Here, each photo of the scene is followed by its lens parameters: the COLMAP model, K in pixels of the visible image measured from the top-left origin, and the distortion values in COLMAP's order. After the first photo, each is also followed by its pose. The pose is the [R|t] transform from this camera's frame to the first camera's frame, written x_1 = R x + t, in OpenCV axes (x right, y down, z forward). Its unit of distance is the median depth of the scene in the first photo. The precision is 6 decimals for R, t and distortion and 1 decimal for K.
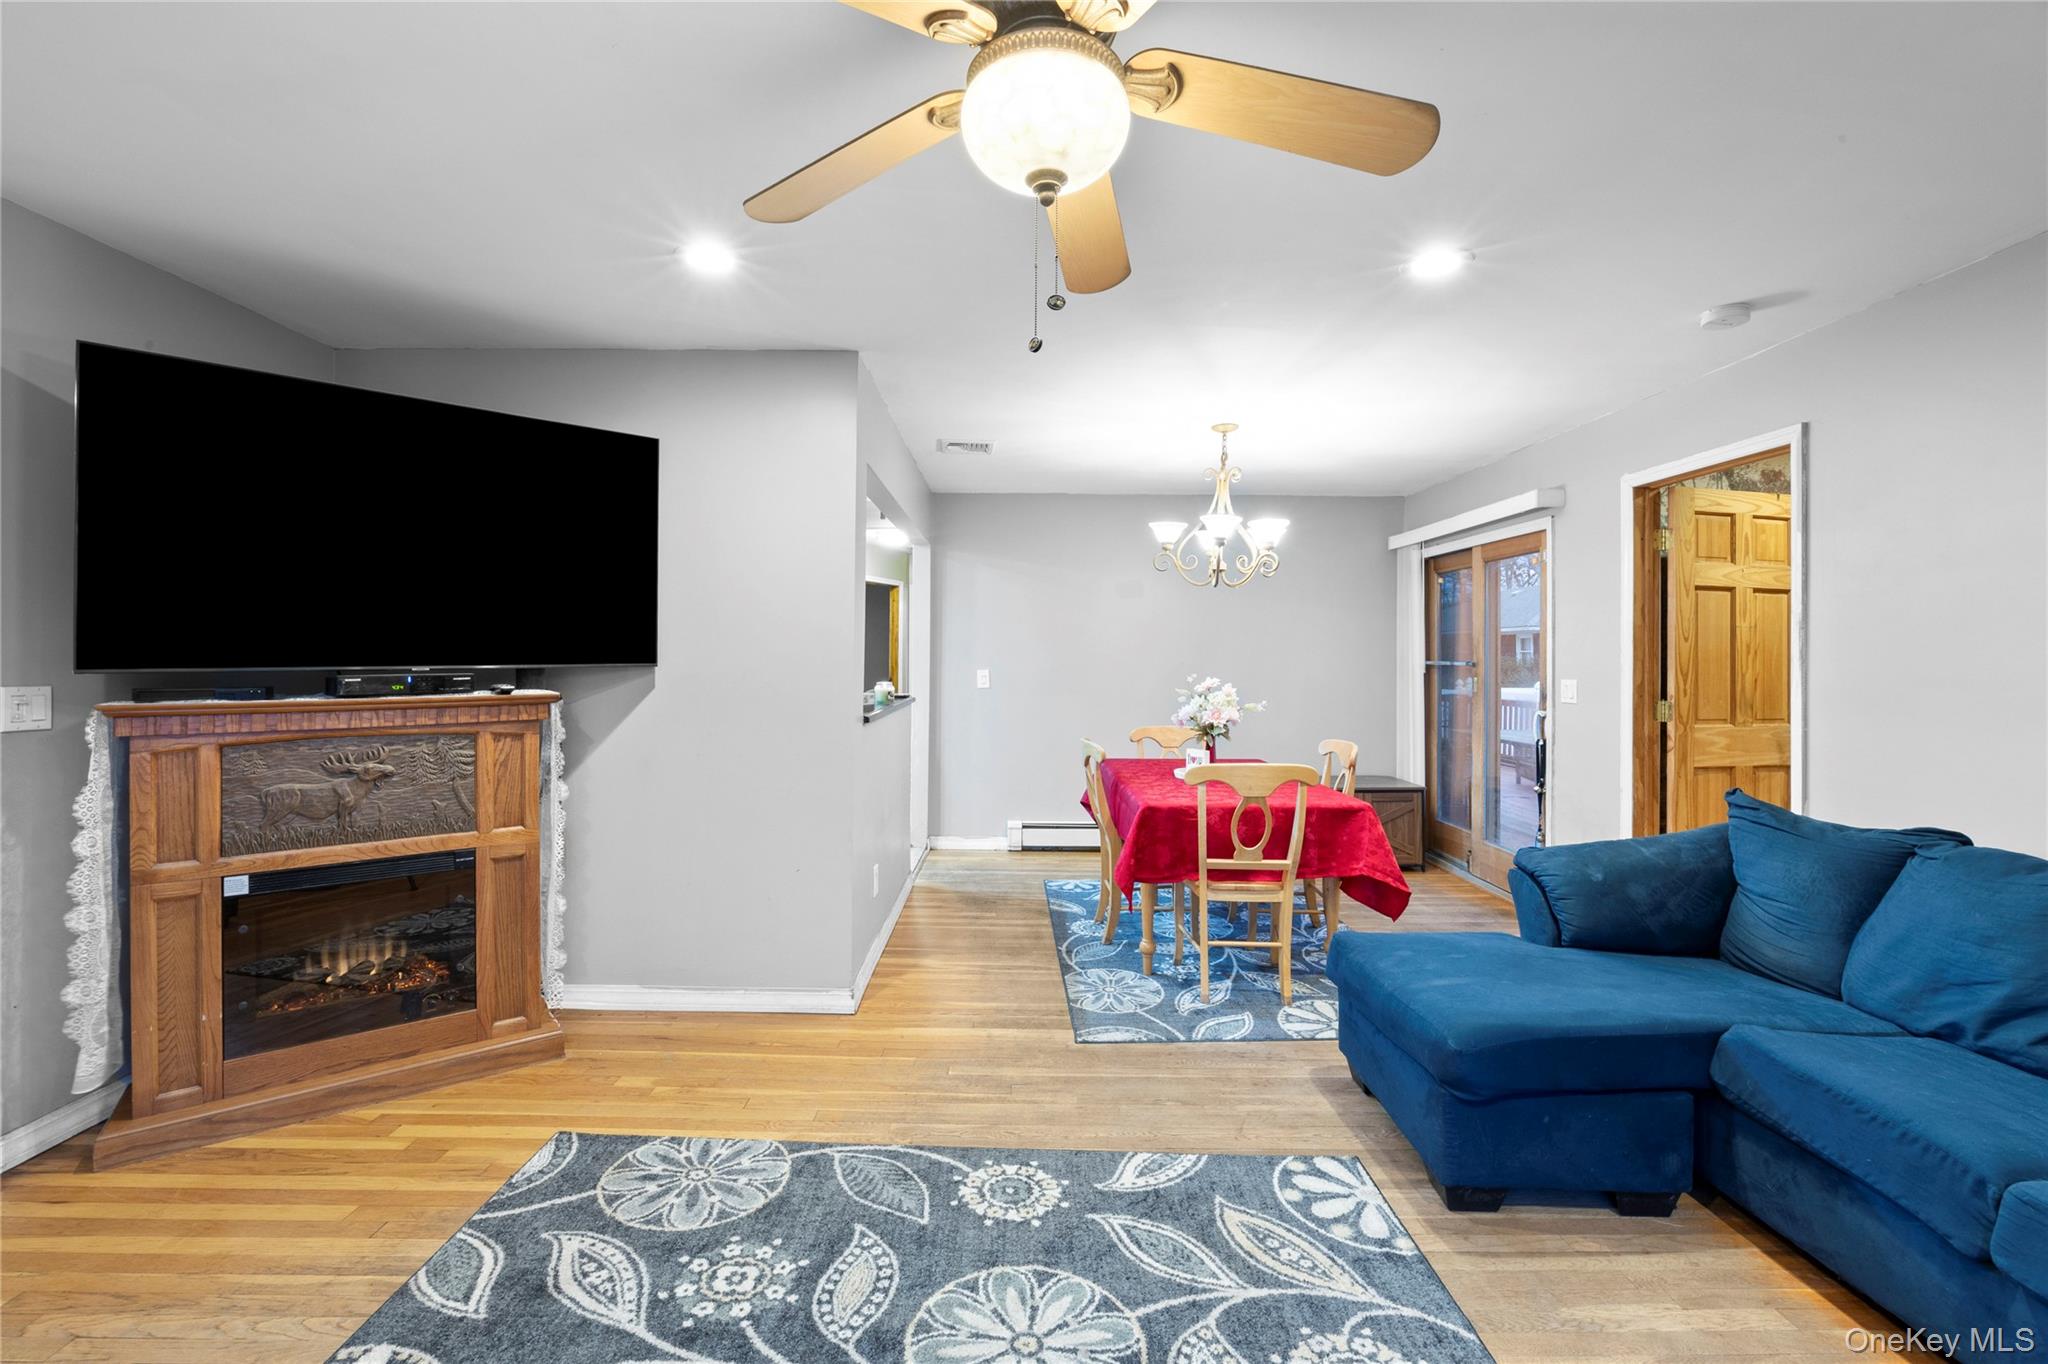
lens RADIAL K [[871.6, 0, 1024.8], [0, 871.6, 657.5], [0, 0, 1]] dist [-0.013199, 0.000460]
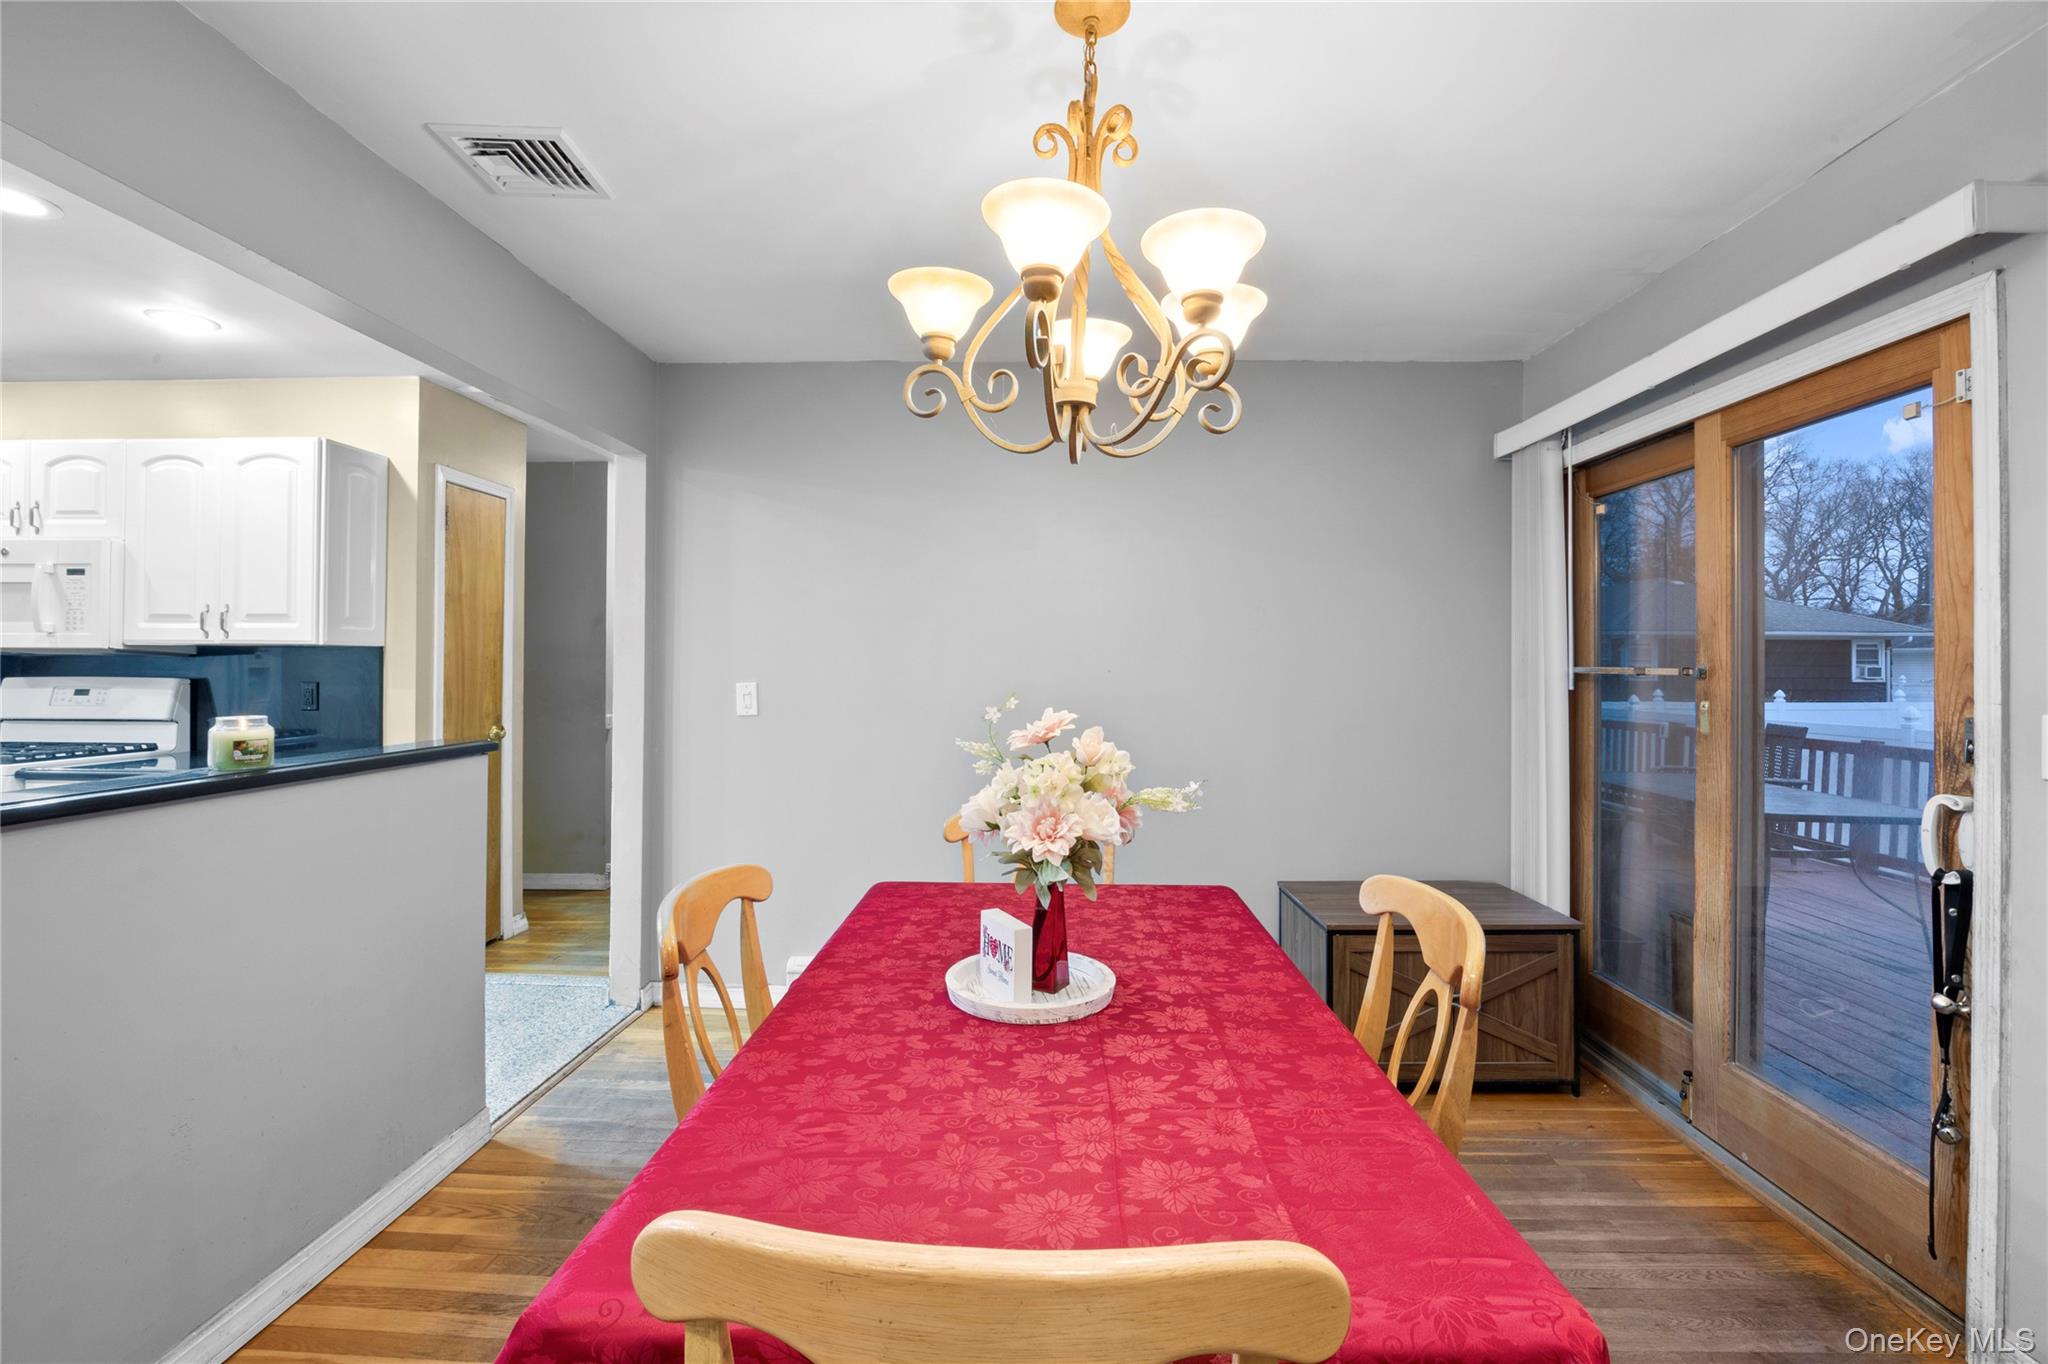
lens RADIAL K [[889.8, 0, 1028.8], [0, 889.8, 662.2], [0, 0, 1]] dist [-0.017893, 0.001806]
pose [[0.999322, 0.000724, -0.036812, 0.349862], [-0.000940, 0.999982, -0.005857, 0.010116], [0.036807, 0.005887, 0.999305, 1.021752]]
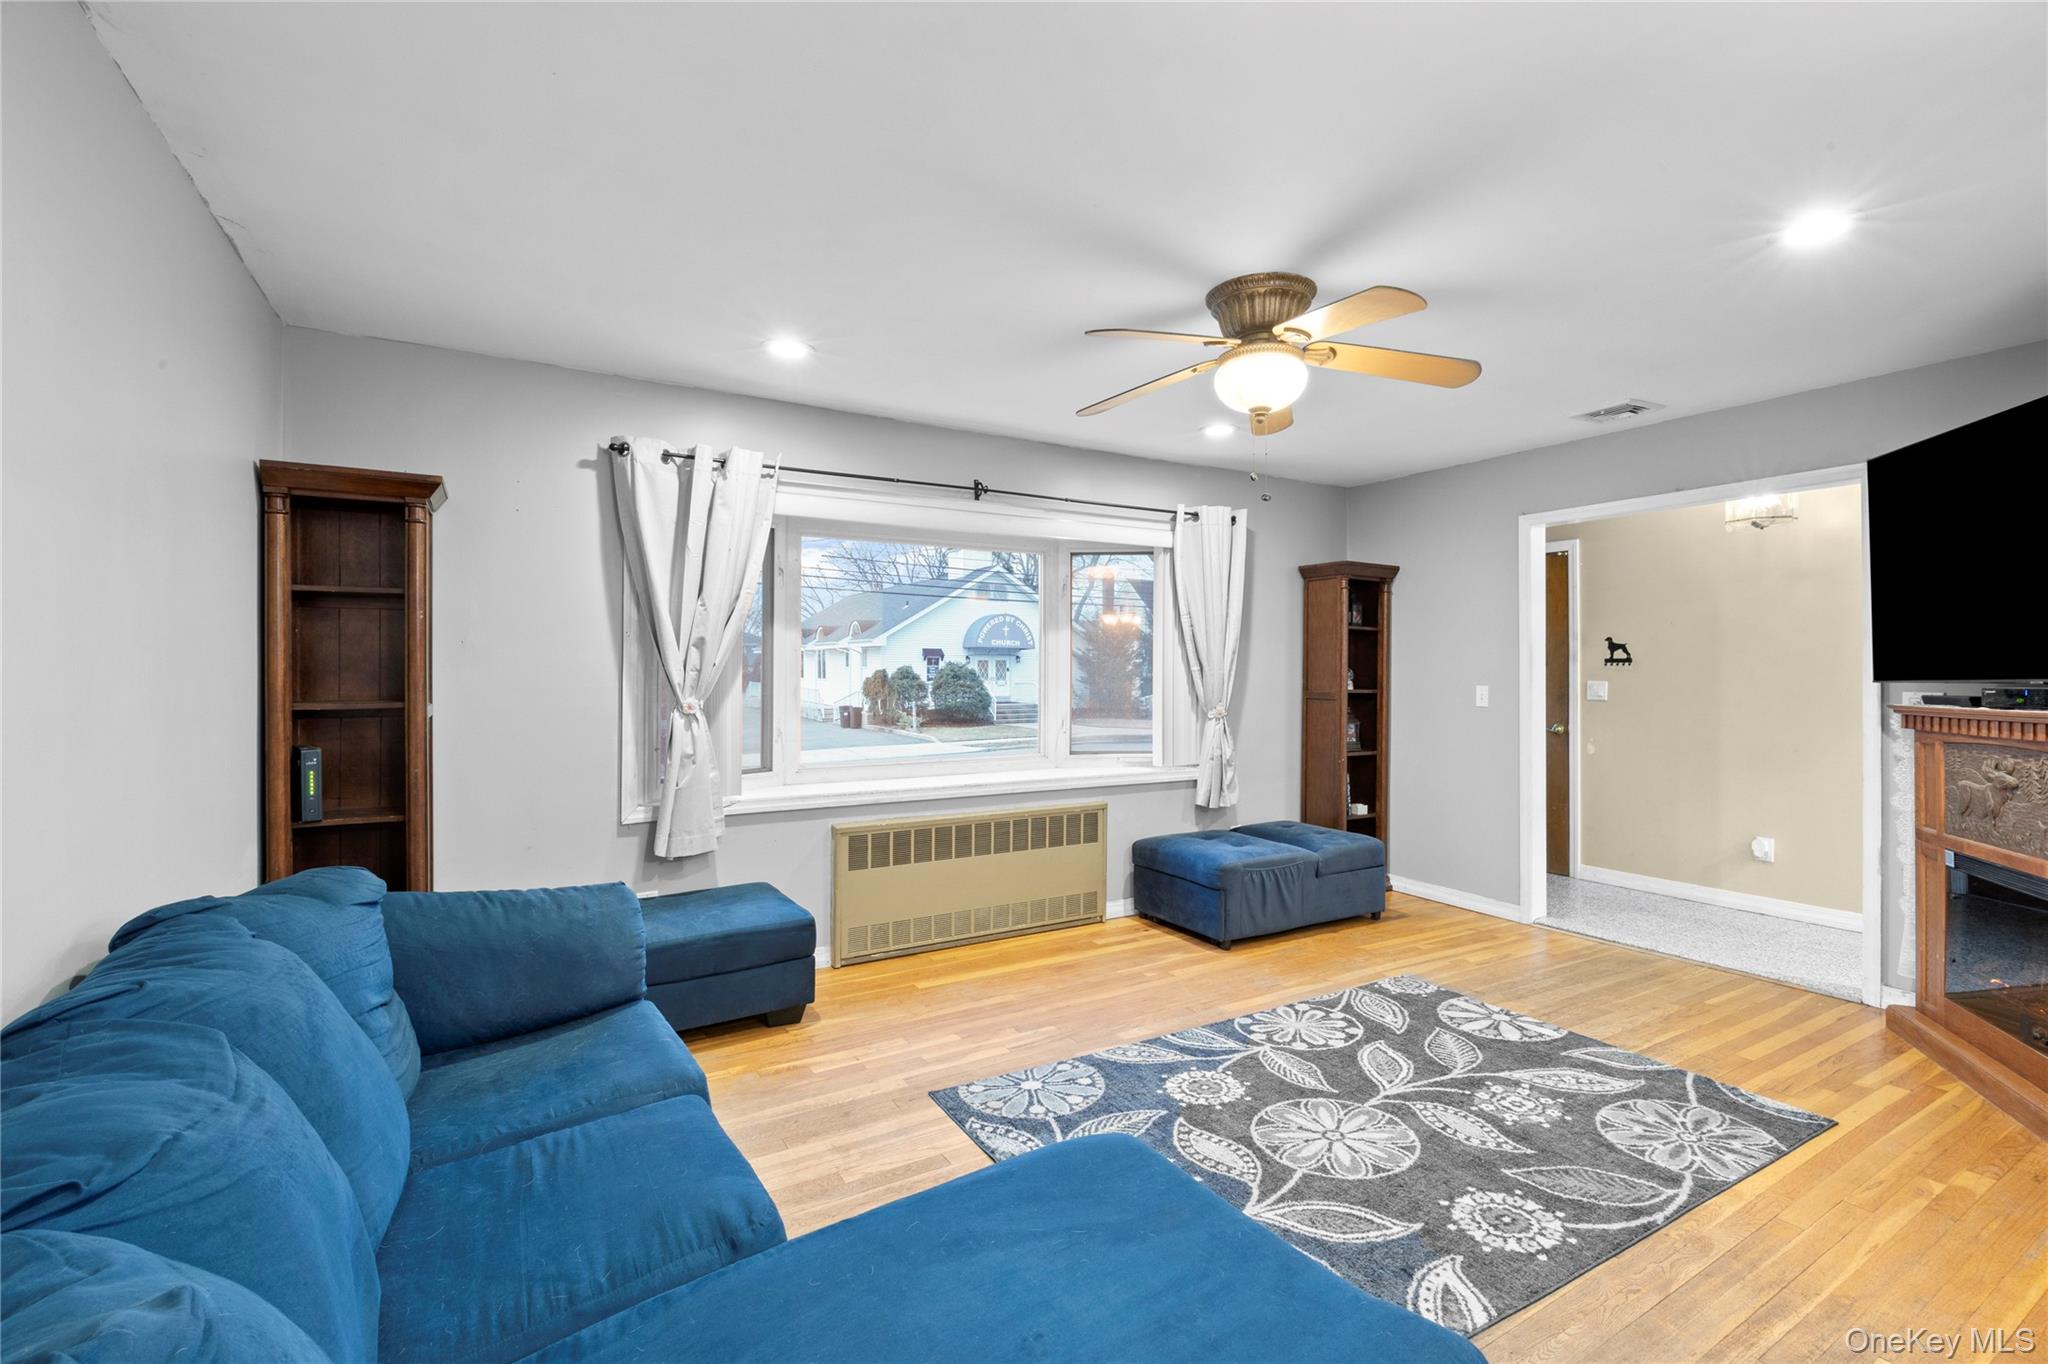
lens RADIAL K [[889.8, 0, 1025.3], [0, 889.8, 667.6], [0, 0, 1]] dist [-0.017893, 0.001806]
pose [[-0.866456, -0.010283, -0.499147, 0.763726], [-0.006136, 0.999932, -0.009948, 0.013528], [0.499216, -0.005557, -0.866460, 1.289576]]
